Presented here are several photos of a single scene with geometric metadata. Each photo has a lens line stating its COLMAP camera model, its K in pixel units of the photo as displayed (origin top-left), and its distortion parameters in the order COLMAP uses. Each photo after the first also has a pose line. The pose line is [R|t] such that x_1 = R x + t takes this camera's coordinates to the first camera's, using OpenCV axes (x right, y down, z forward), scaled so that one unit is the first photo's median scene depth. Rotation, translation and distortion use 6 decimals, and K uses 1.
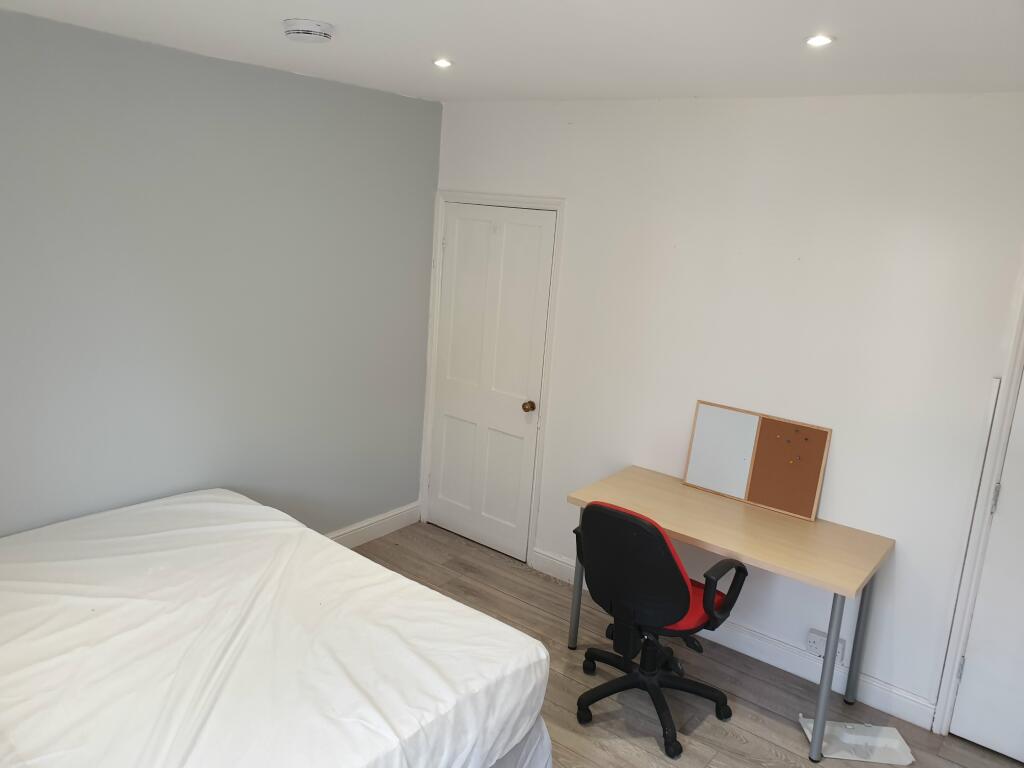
lens RADIAL K [[772.8, 0, 510.9], [0, 772.8, 366.1], [0, 0, 1]] dist [0.103812, -0.000752]
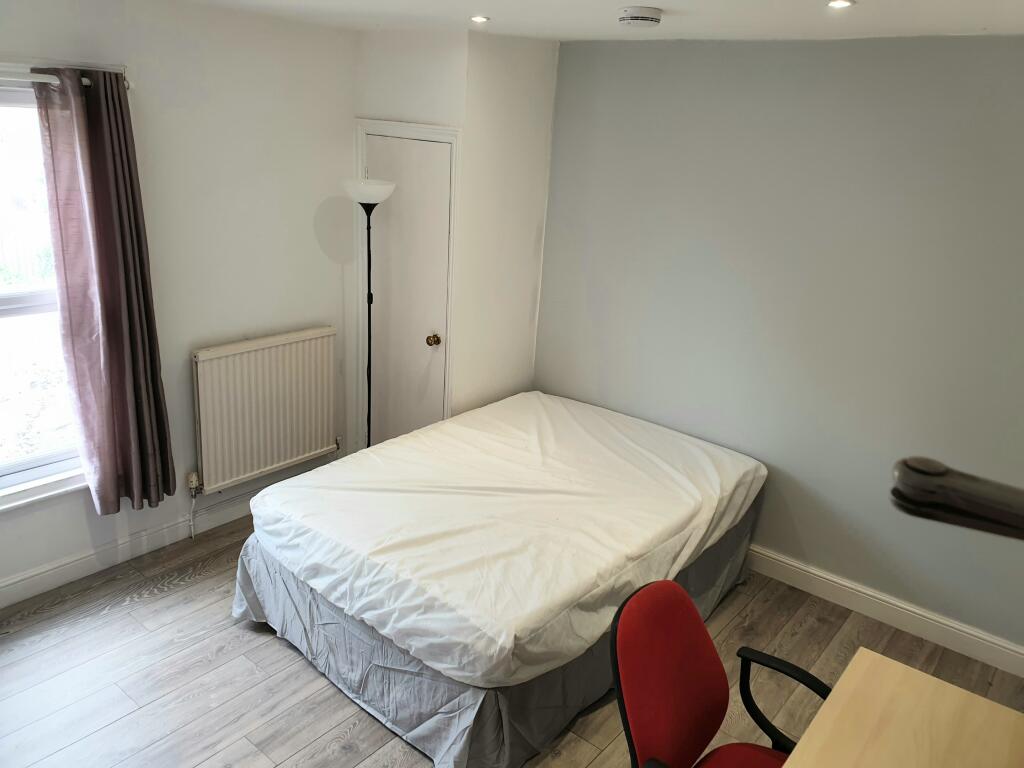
lens RADIAL K [[792.6, 0, 512.0], [0, 792.6, 384.0], [0, 0, 1]] dist [0.000876, -0.000532]
pose [[-0.014623, 0.234161, -0.972088, 0.915932], [-0.267103, 0.935948, 0.229474, -0.139340], [0.963557, 0.263003, 0.048859, 0.924420]]
